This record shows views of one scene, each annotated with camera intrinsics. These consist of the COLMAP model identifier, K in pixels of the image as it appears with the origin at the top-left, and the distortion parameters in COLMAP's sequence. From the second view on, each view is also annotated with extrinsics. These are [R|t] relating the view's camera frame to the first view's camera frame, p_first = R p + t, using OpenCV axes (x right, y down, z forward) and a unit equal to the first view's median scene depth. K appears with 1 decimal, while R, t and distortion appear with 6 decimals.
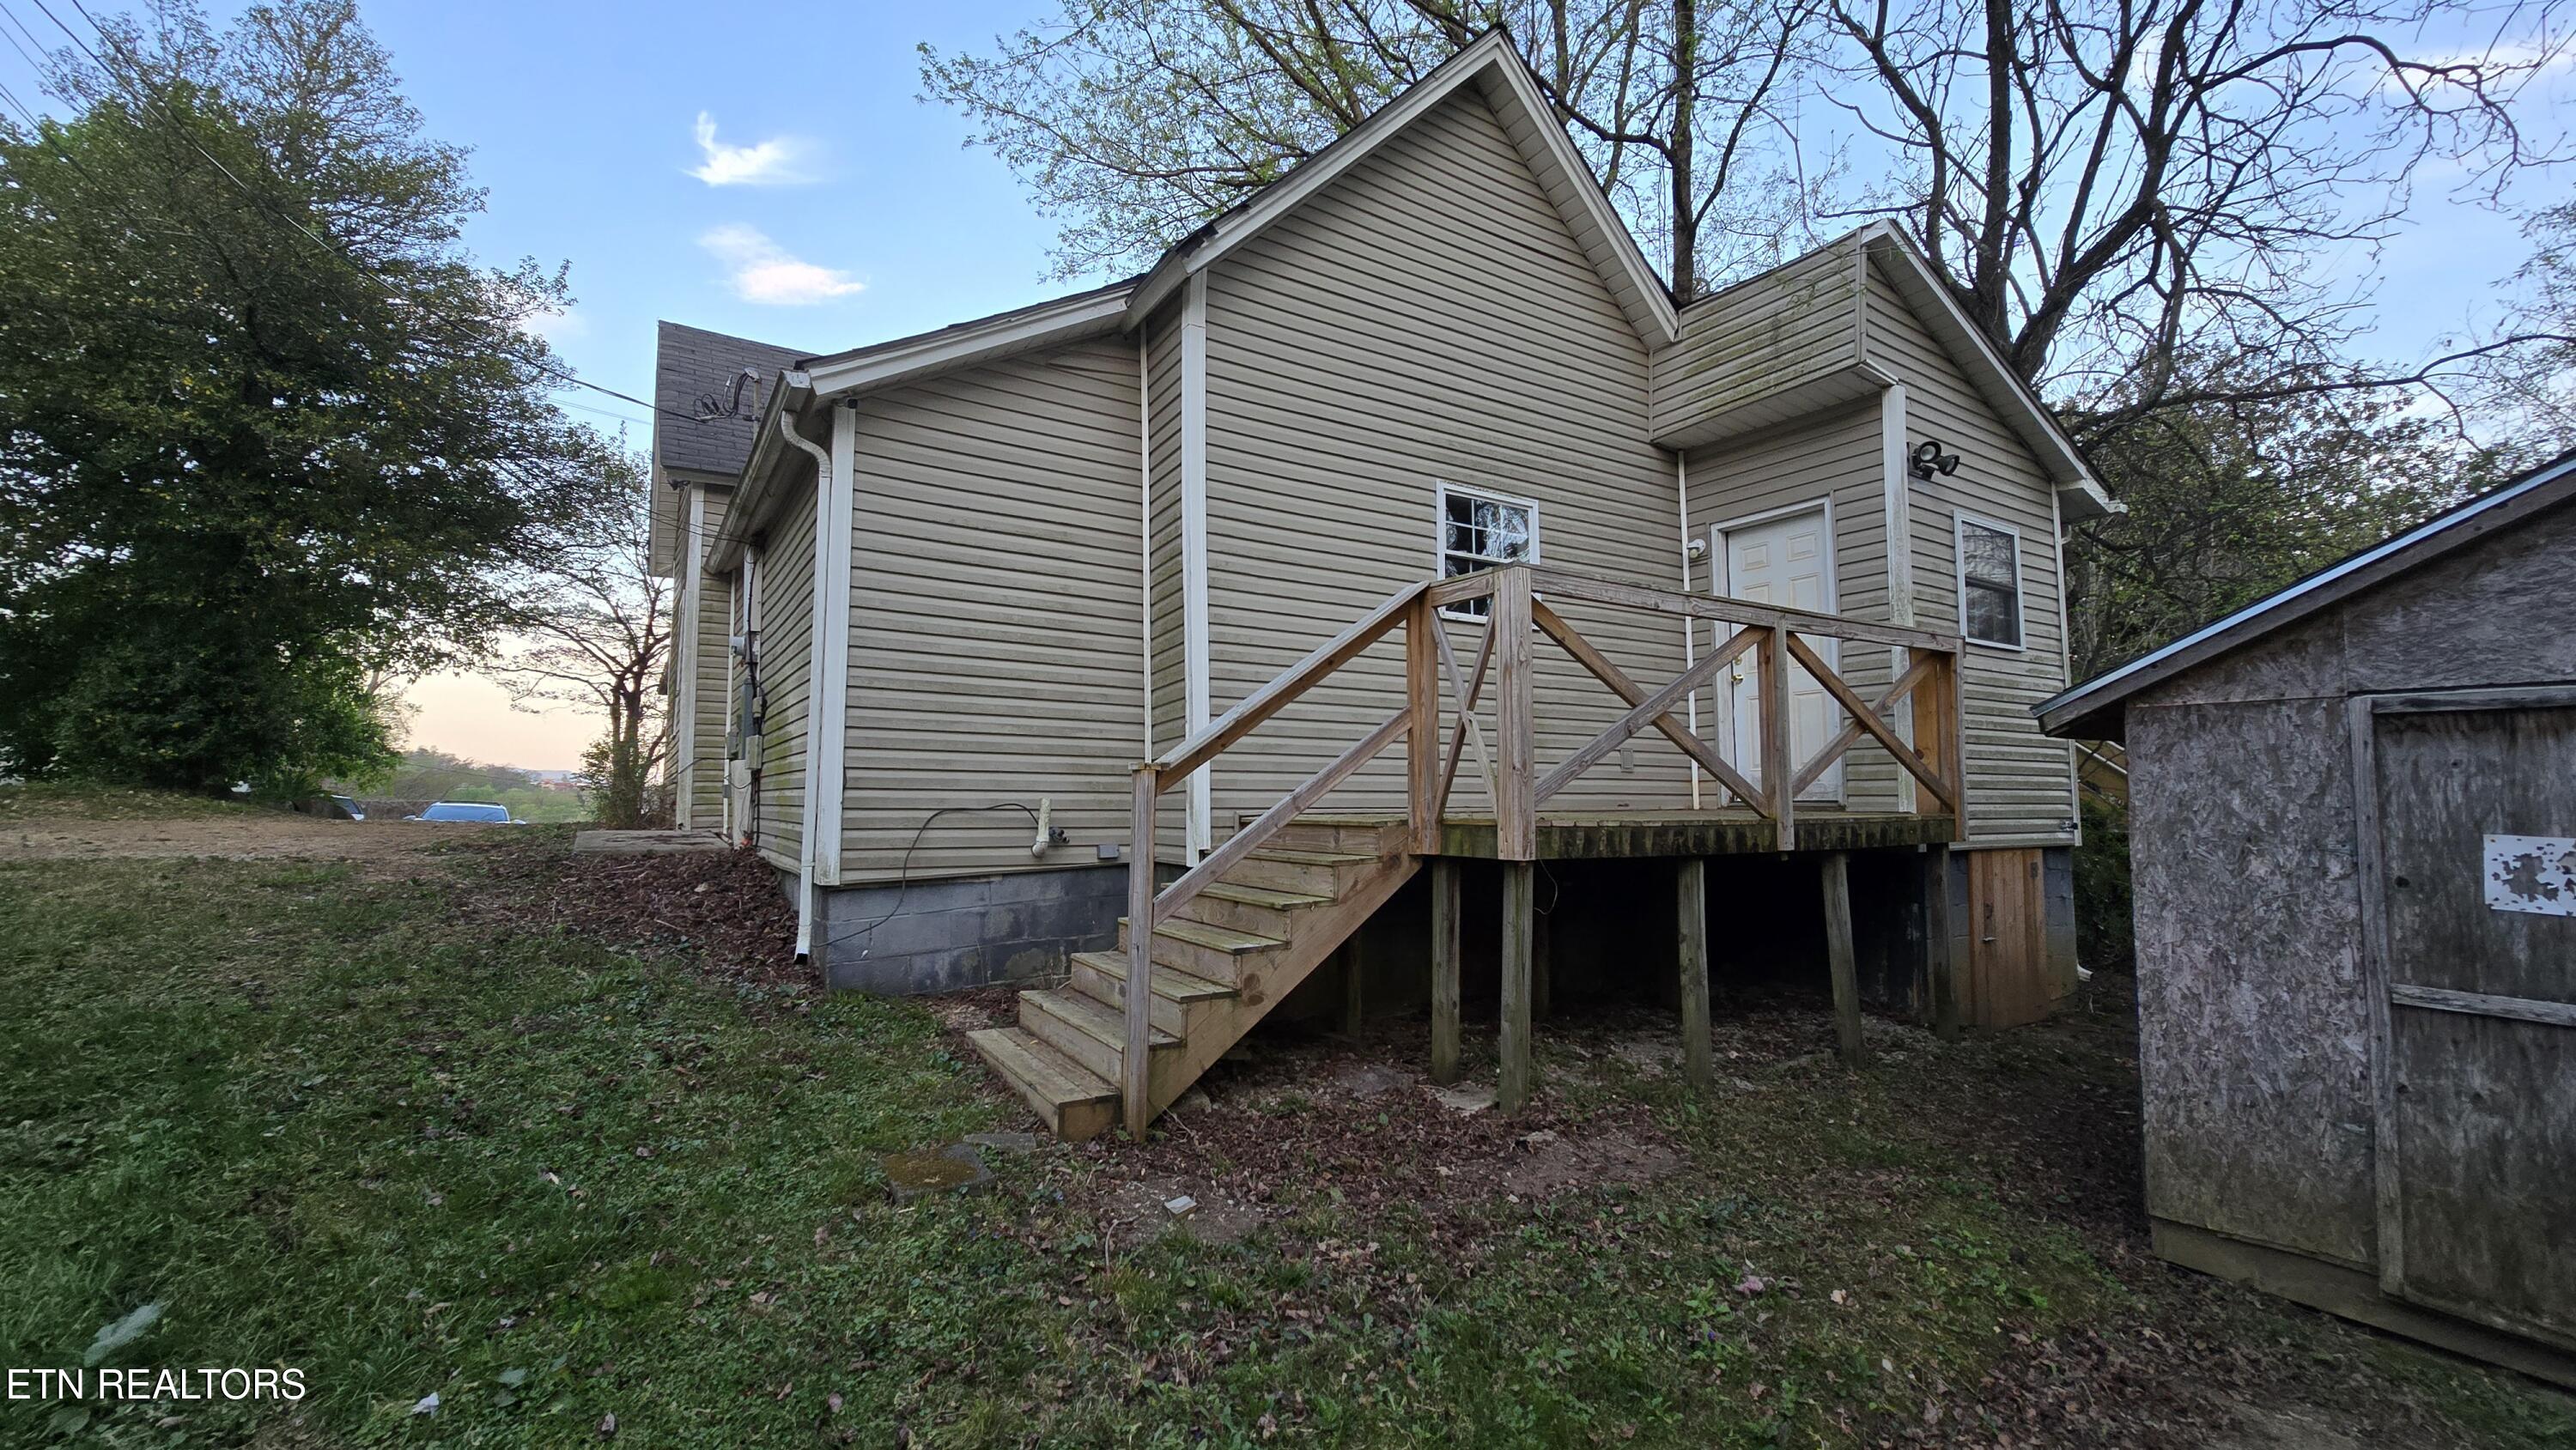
lens RADIAL K [[1052.7, 0, 1280.0], [0, 1052.7, 726.0], [0, 0, 1]] dist [-0.009475, 0.002442]
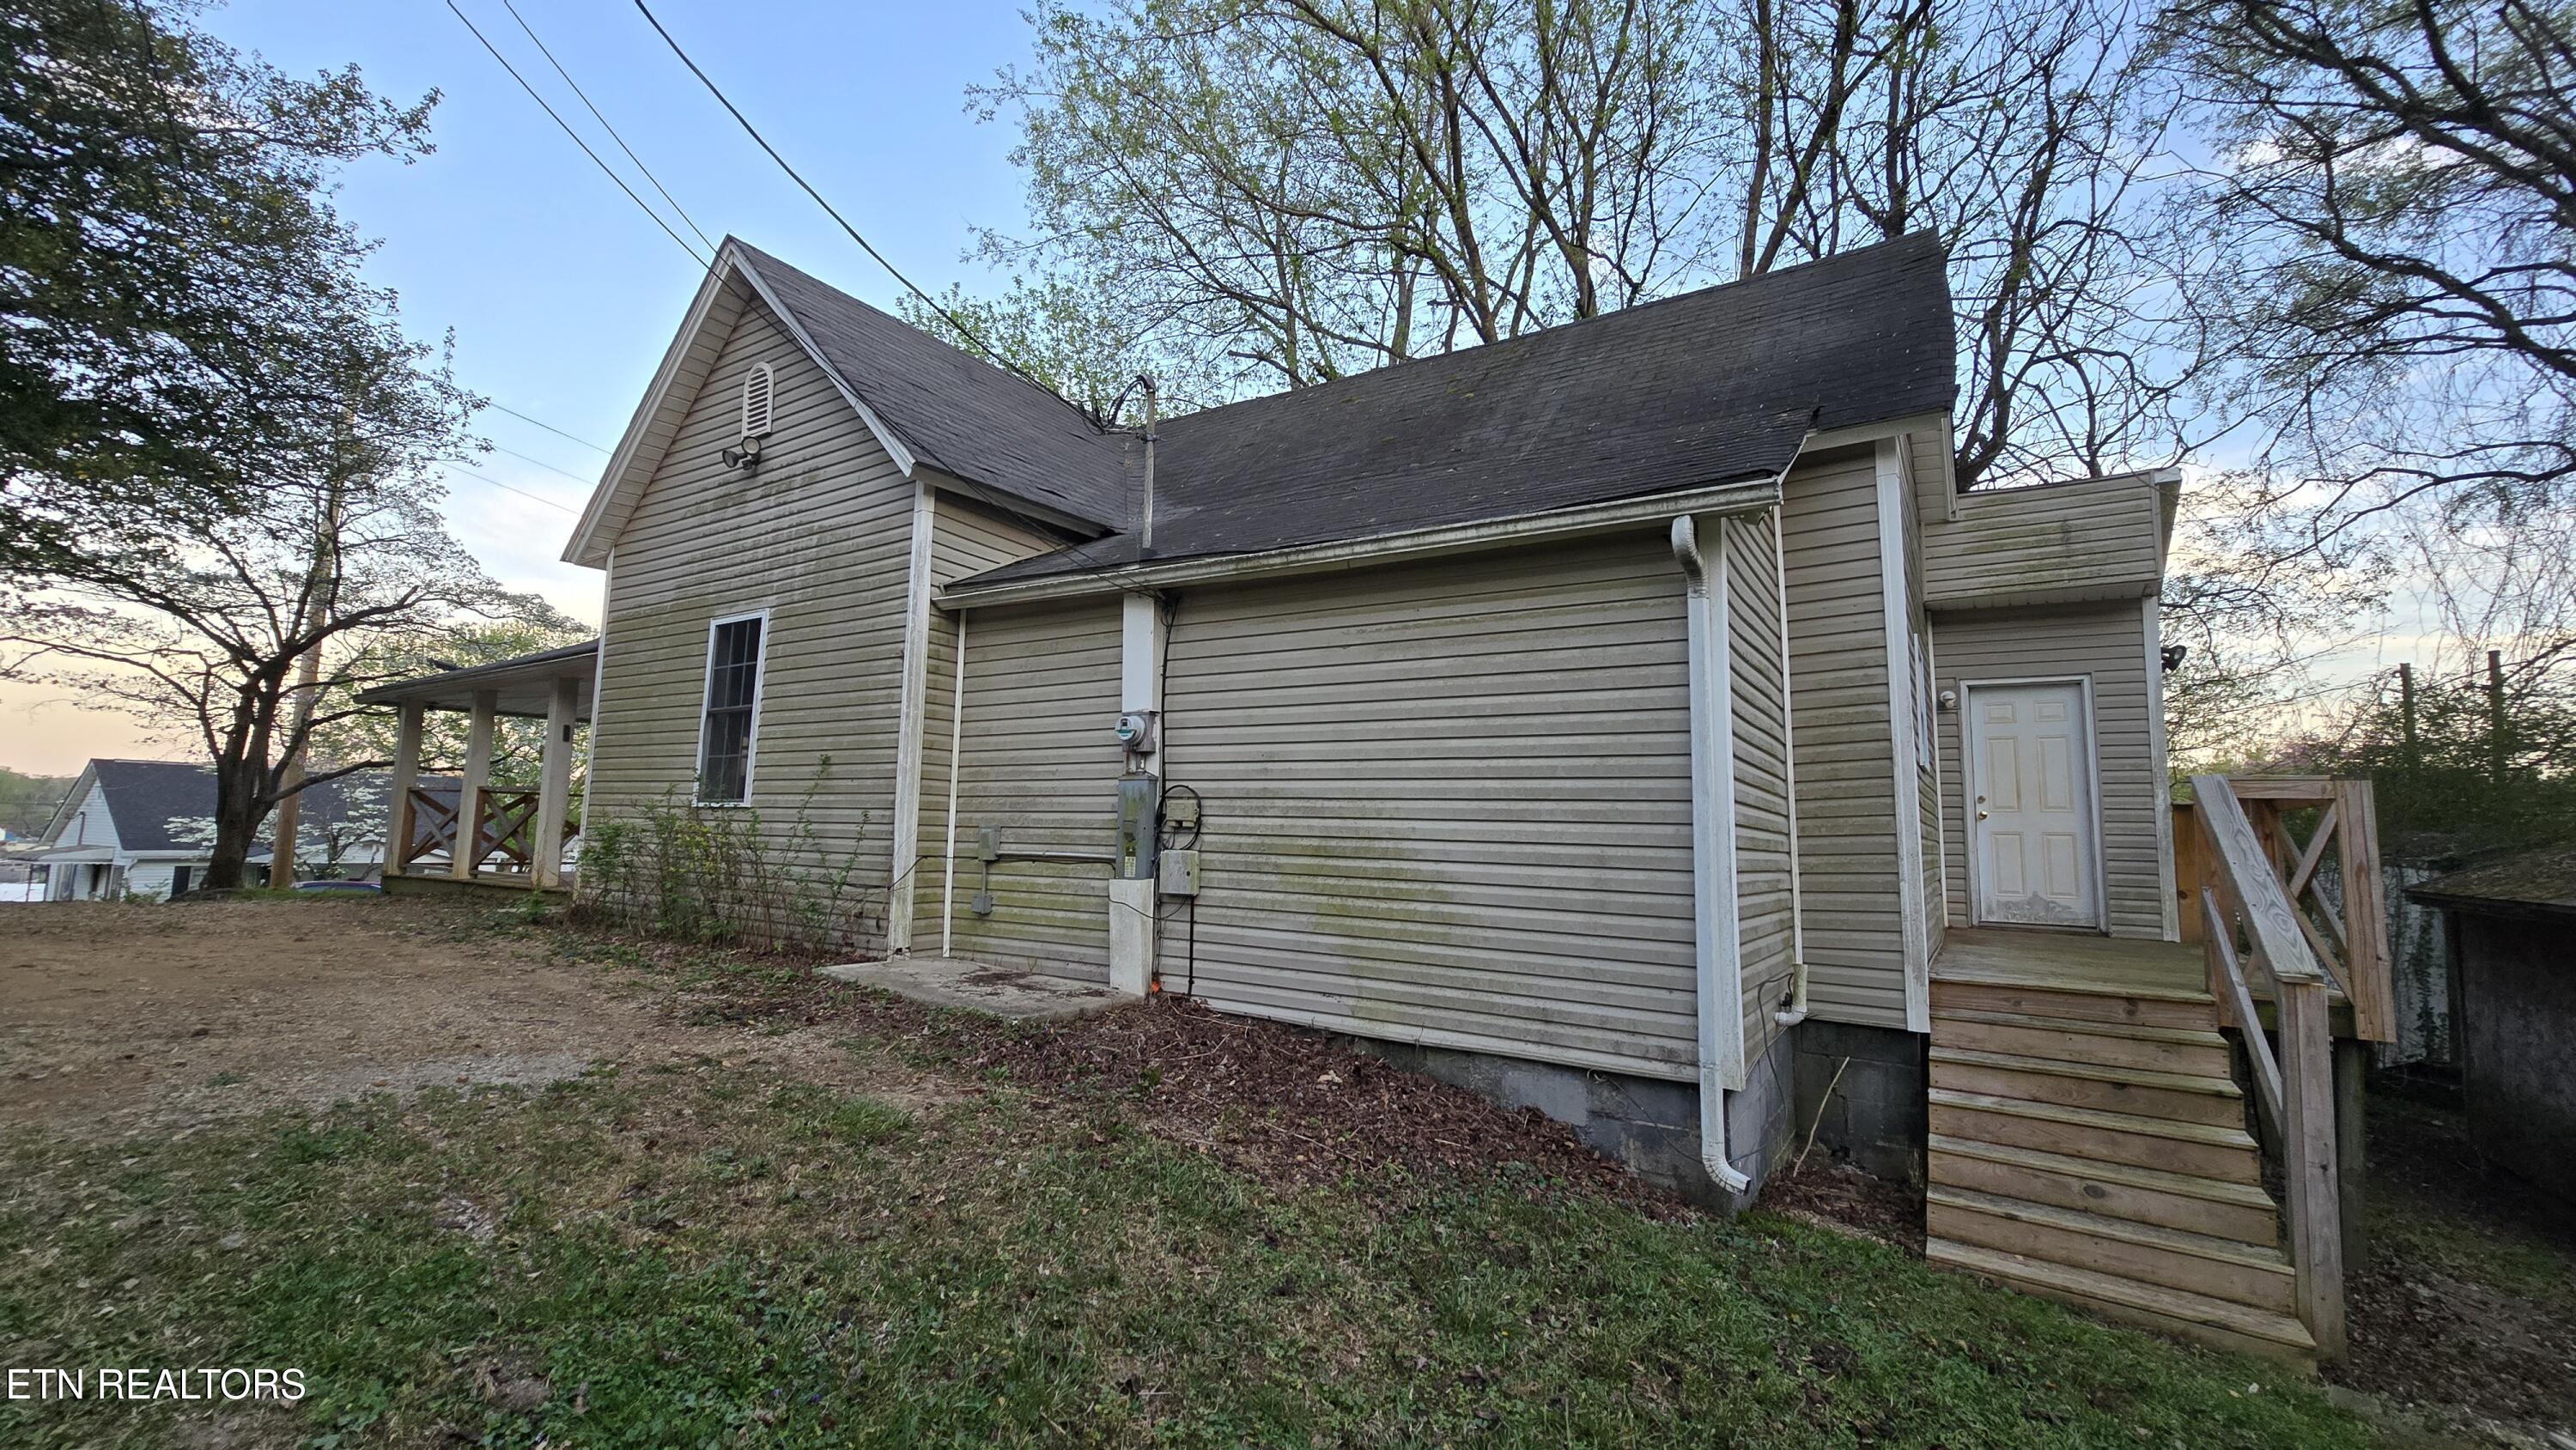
lens RADIAL K [[1052.7, 0, 1277.9], [0, 1052.7, 713.2], [0, 0, 1]] dist [-0.009475, 0.002442]
pose [[0.907087, 0.070140, 0.415058, -1.161245], [-0.055302, 0.997331, -0.047677, -0.089932], [-0.417294, 0.020293, 0.908545, 0.405131]]
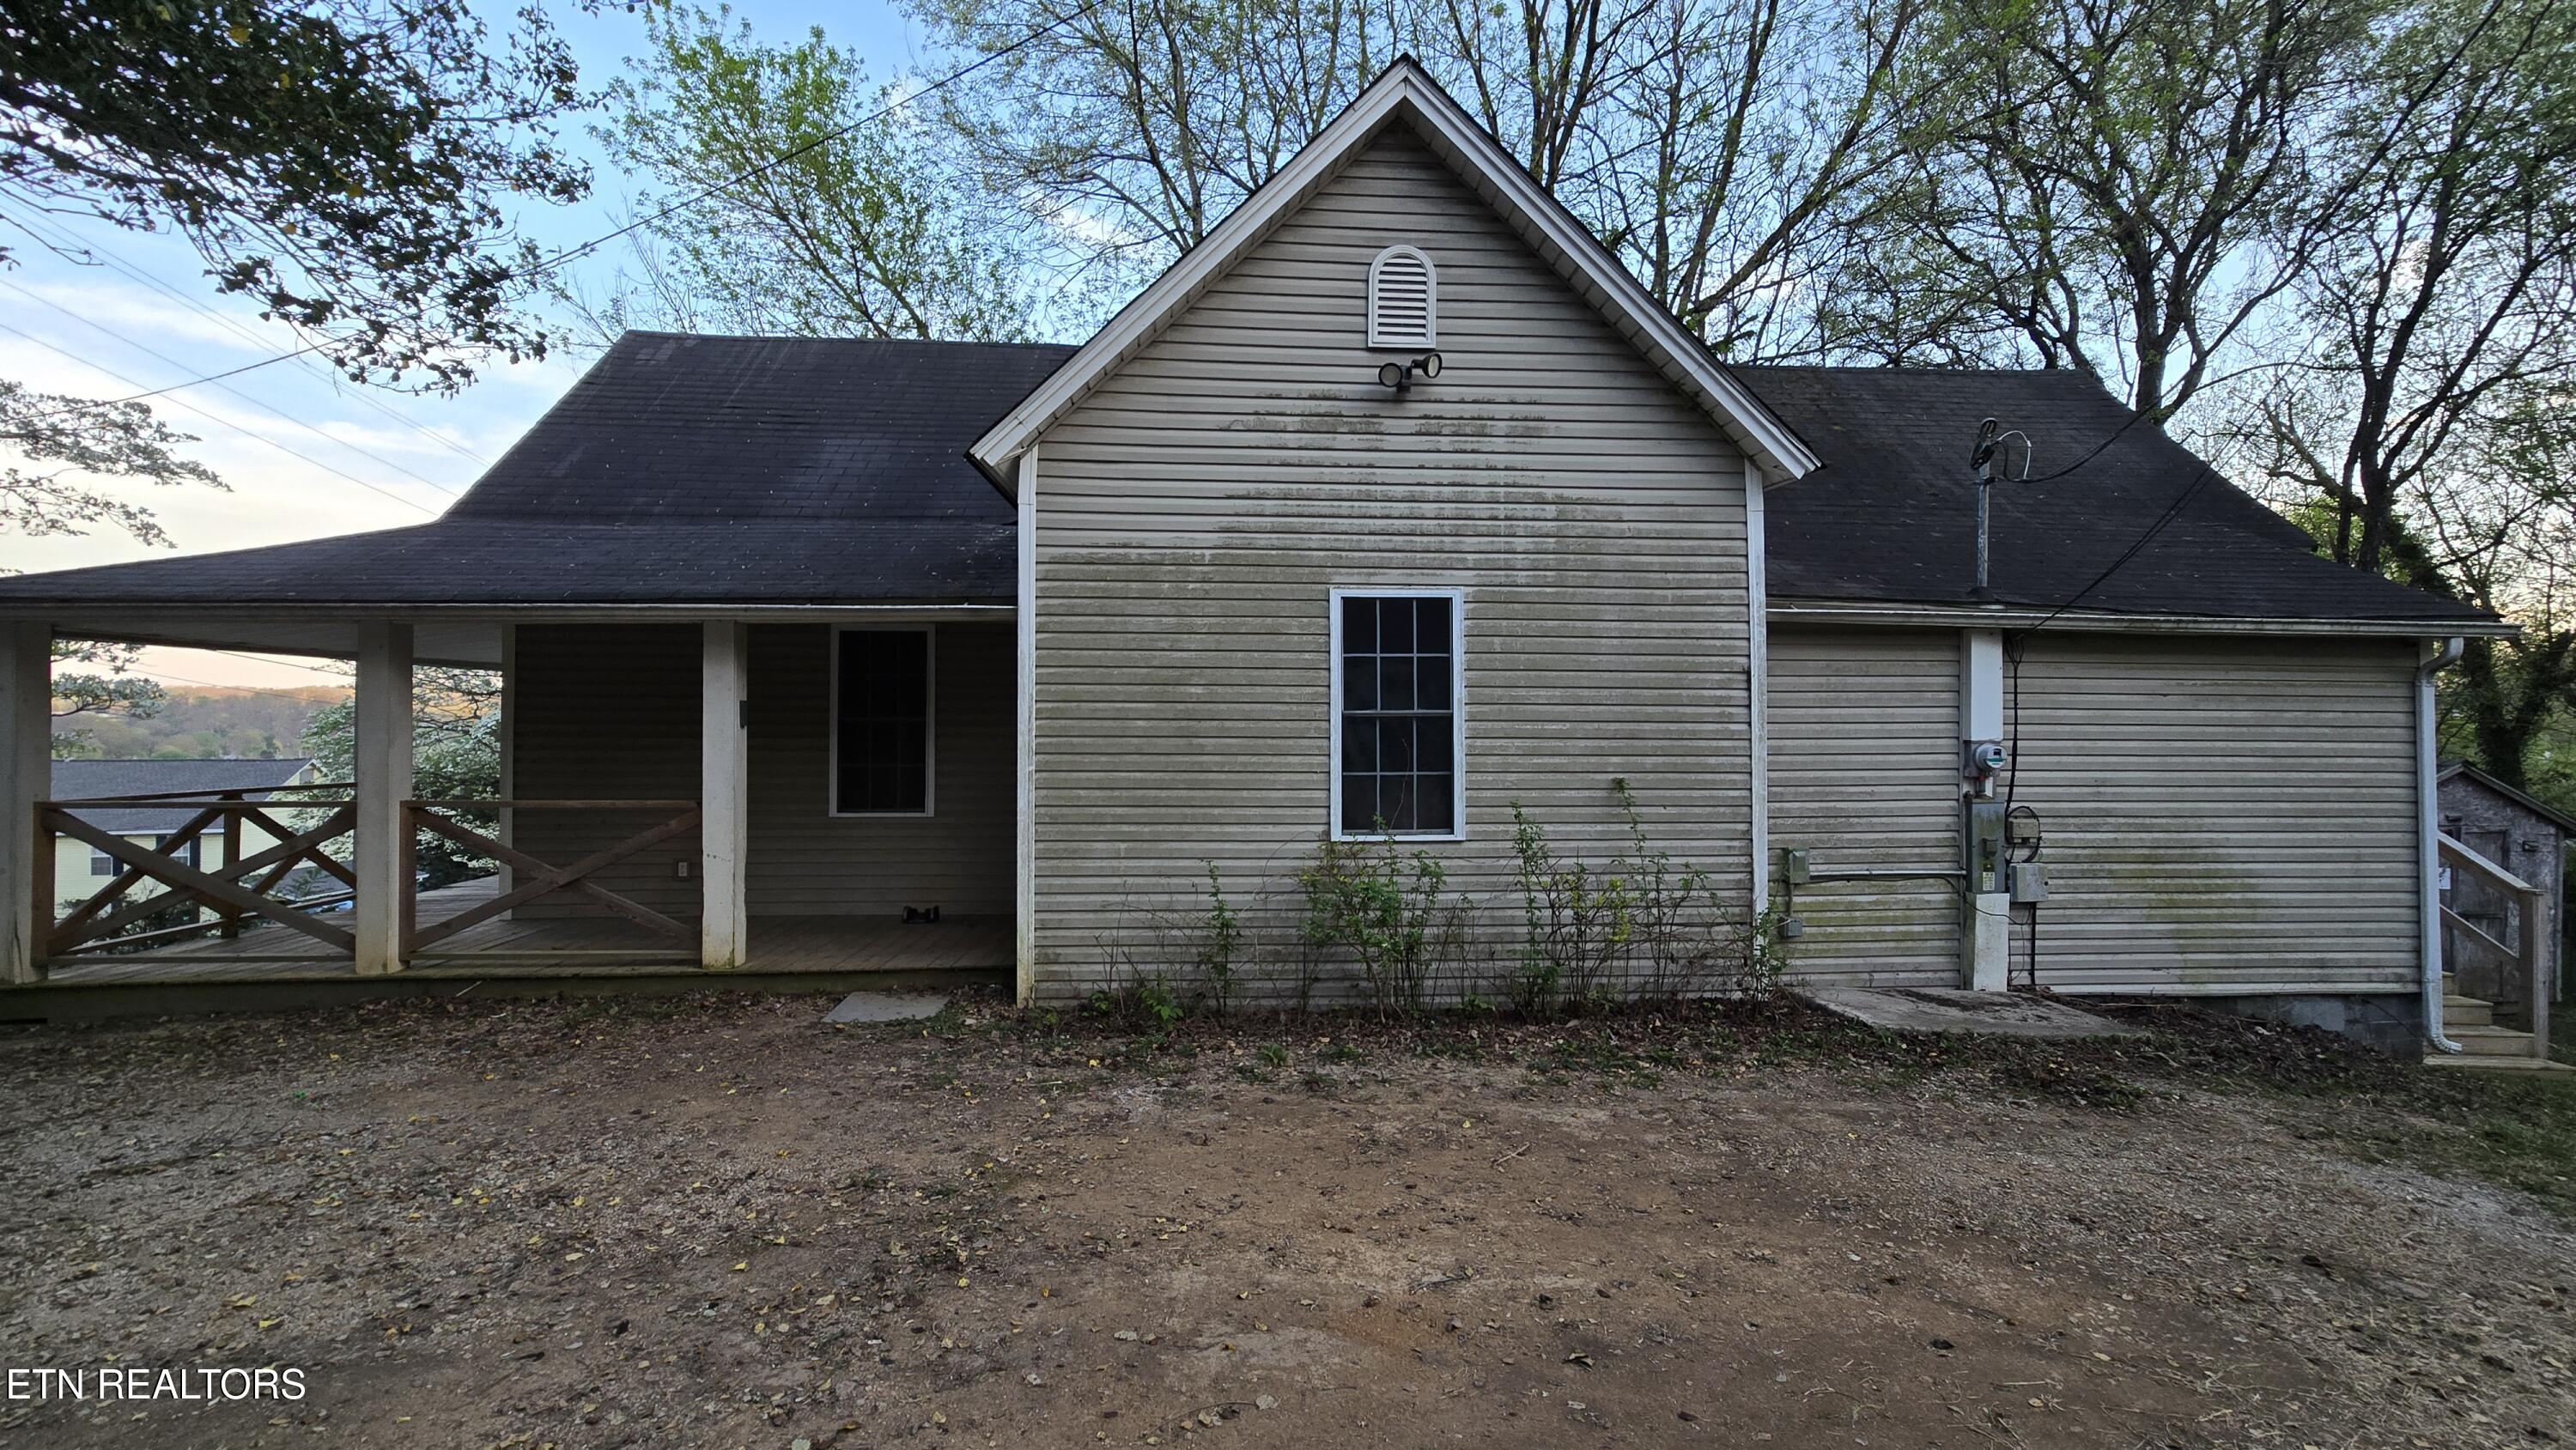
lens RADIAL K [[1052.7, 0, 1281.7], [0, 1052.7, 721.8], [0, 0, 1]] dist [-0.009475, 0.002442]
pose [[0.472694, 0.010252, 0.881167, -2.413570], [-0.066882, 0.997466, 0.024273, -0.137566], [-0.878685, -0.070408, 0.472182, 1.755679]]
